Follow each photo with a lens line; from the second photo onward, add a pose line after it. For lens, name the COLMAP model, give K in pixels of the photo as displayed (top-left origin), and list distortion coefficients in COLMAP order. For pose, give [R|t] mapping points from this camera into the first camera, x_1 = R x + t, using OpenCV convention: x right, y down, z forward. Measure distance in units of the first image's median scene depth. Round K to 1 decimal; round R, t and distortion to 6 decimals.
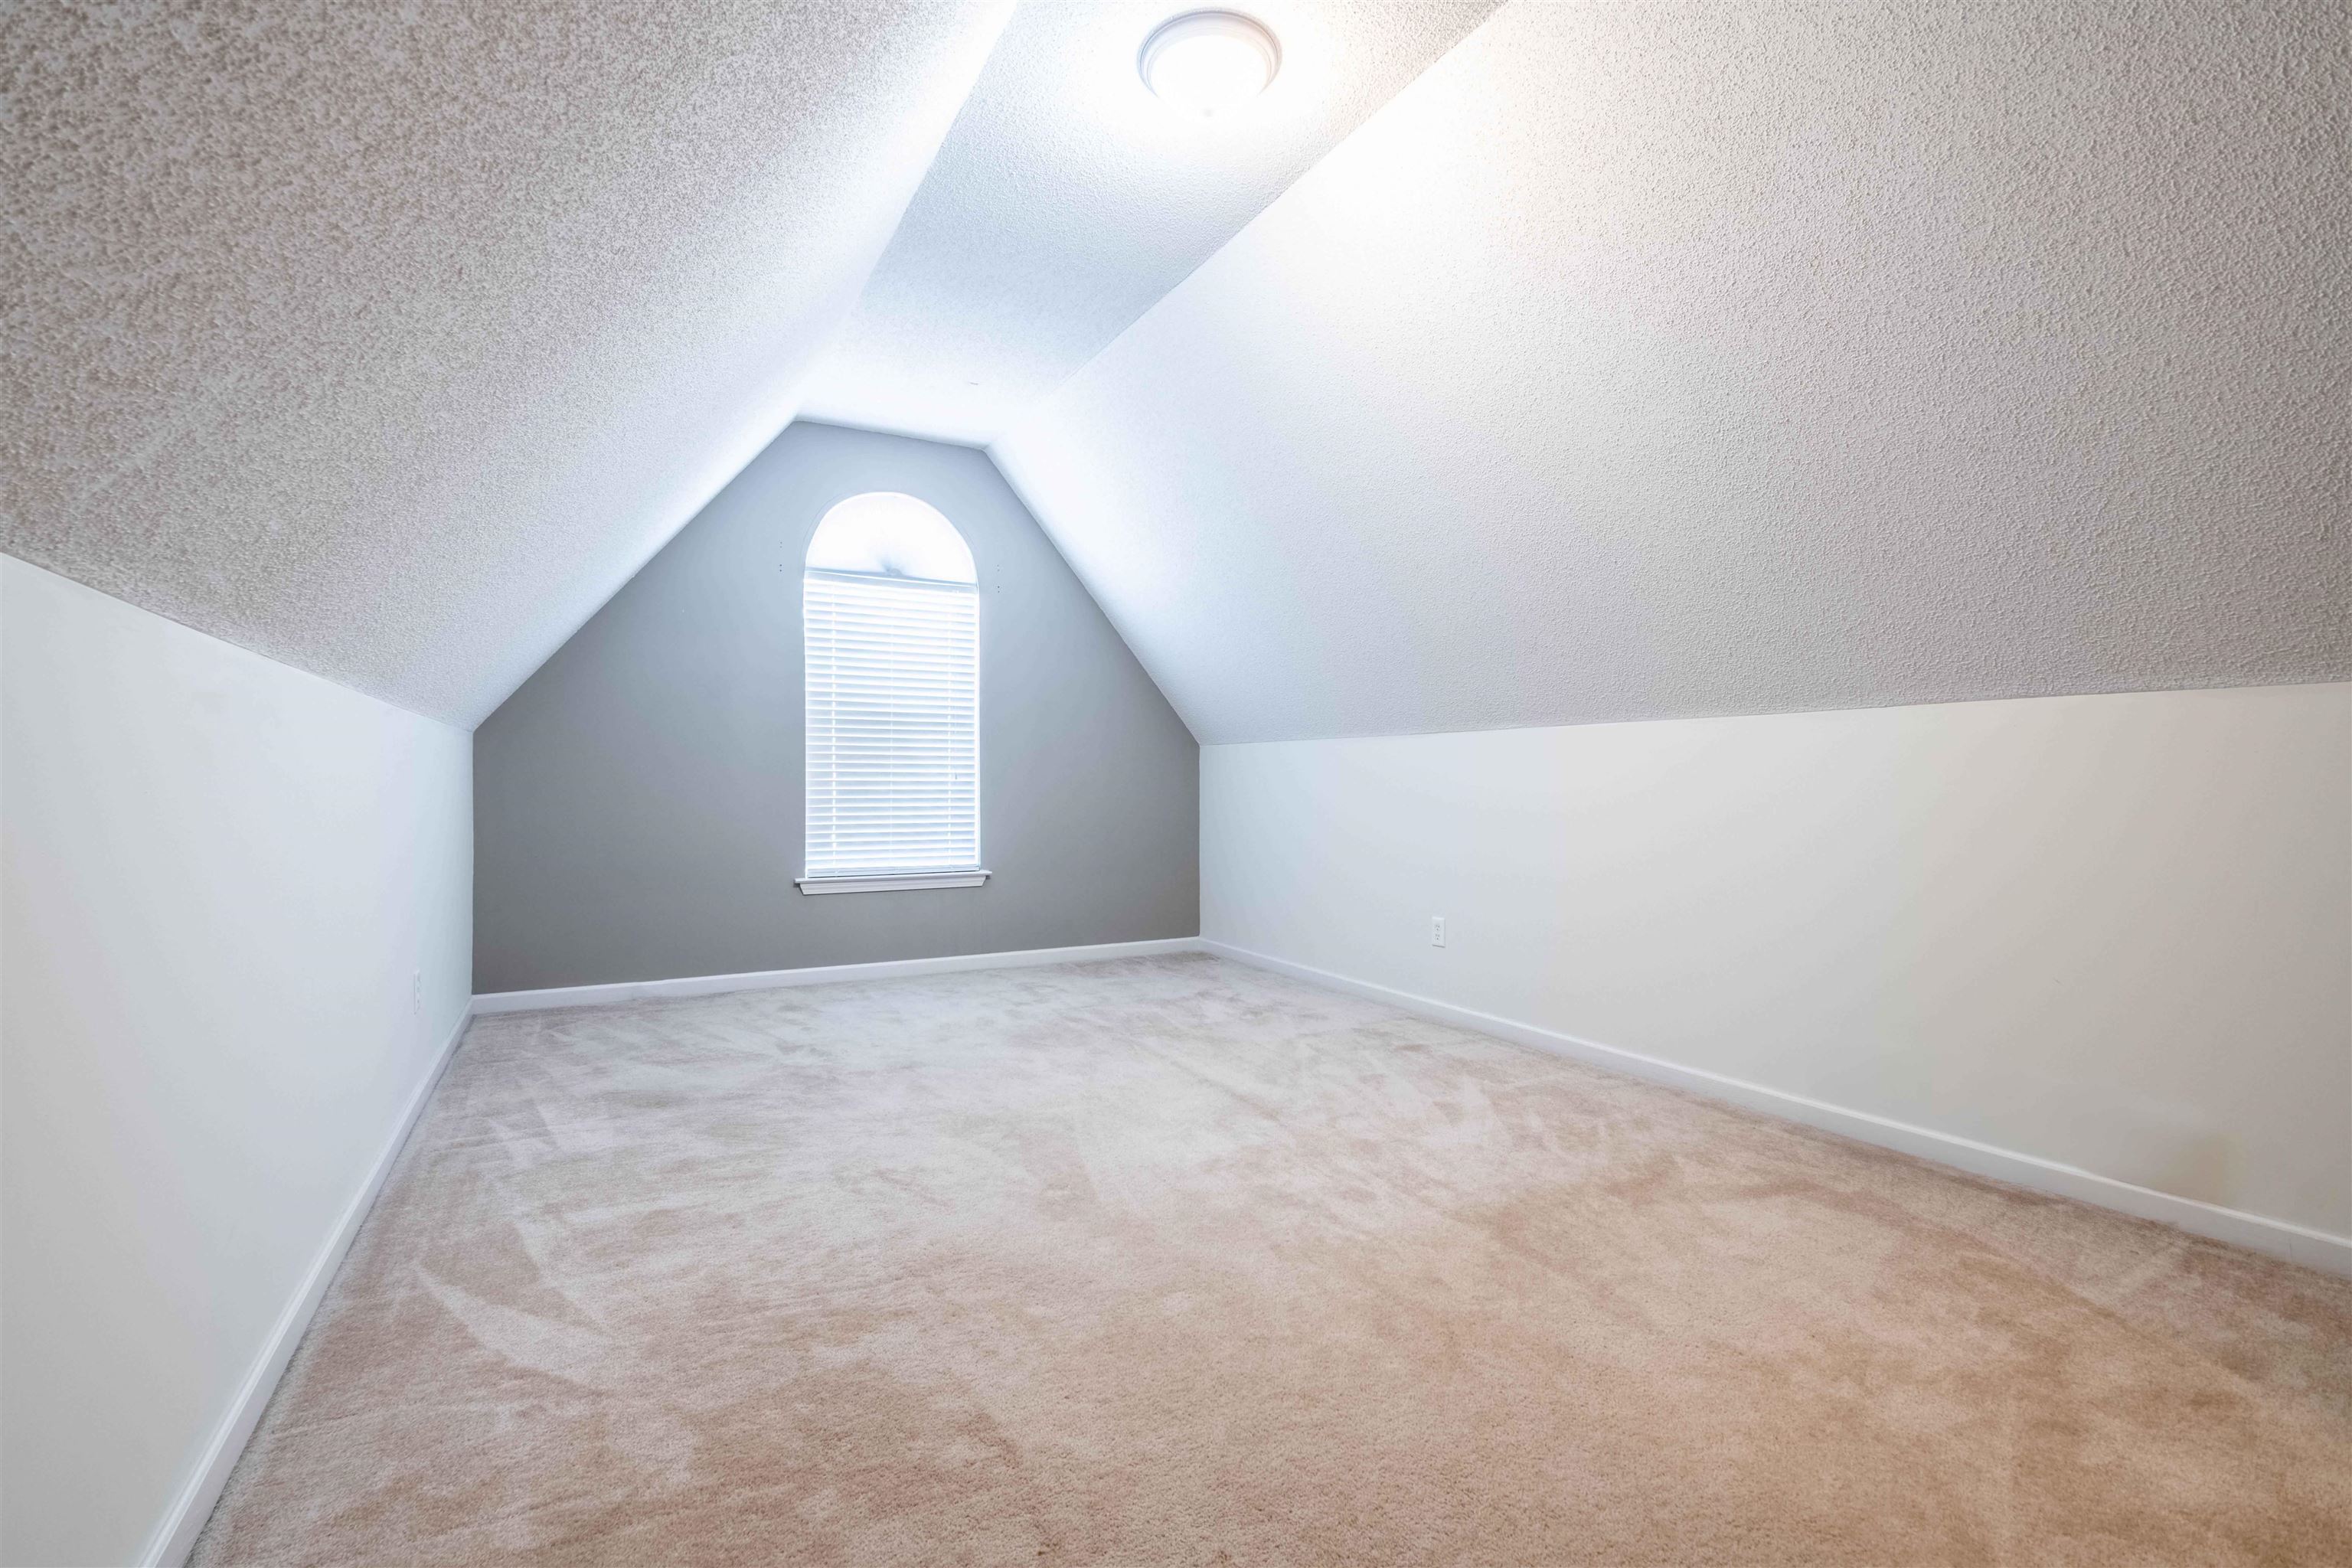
lens RADIAL K [[1036.7, 0, 1150.3], [0, 1036.7, 792.3], [0, 0, 1]] dist [0.002571, -0.011475]
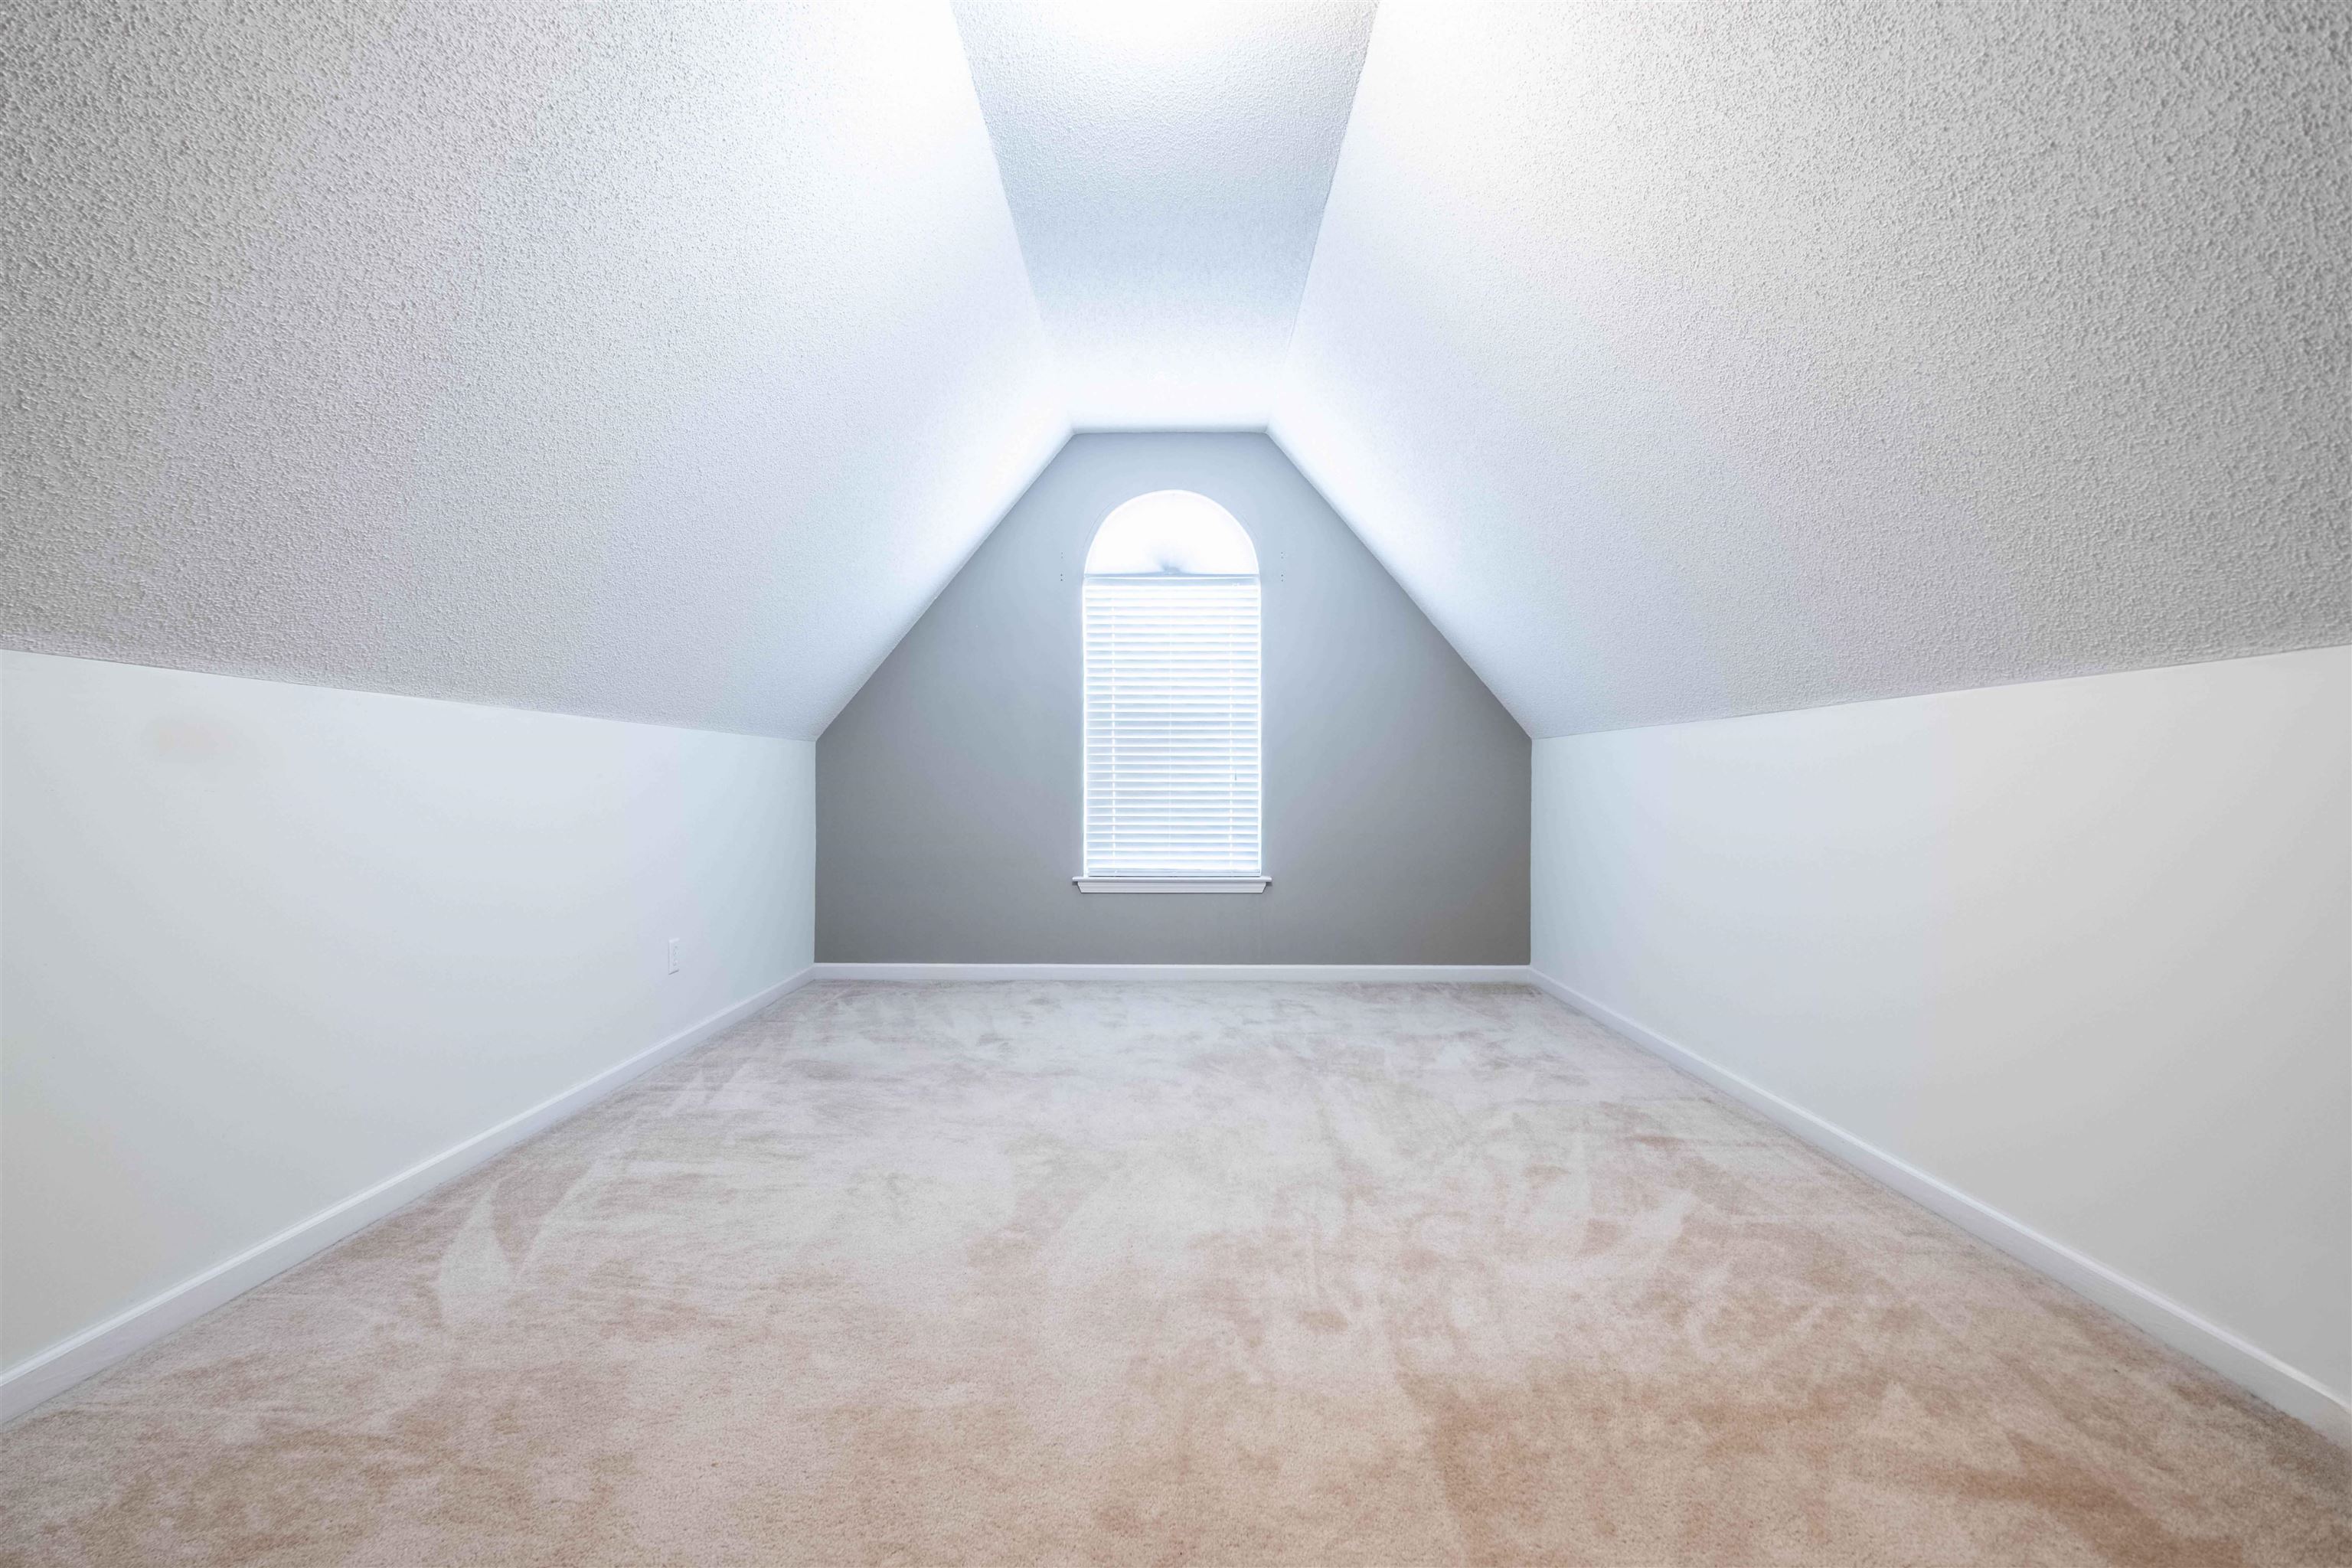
lens RADIAL K [[1036.7, 0, 1150.3], [0, 1036.7, 792.3], [0, 0, 1]] dist [0.002571, -0.011475]
pose [[0.871662, 0.003387, -0.490096, 0.377960], [-0.004247, 0.999991, -0.000641, -0.000769], [0.490089, 0.002640, 0.871668, 0.220274]]
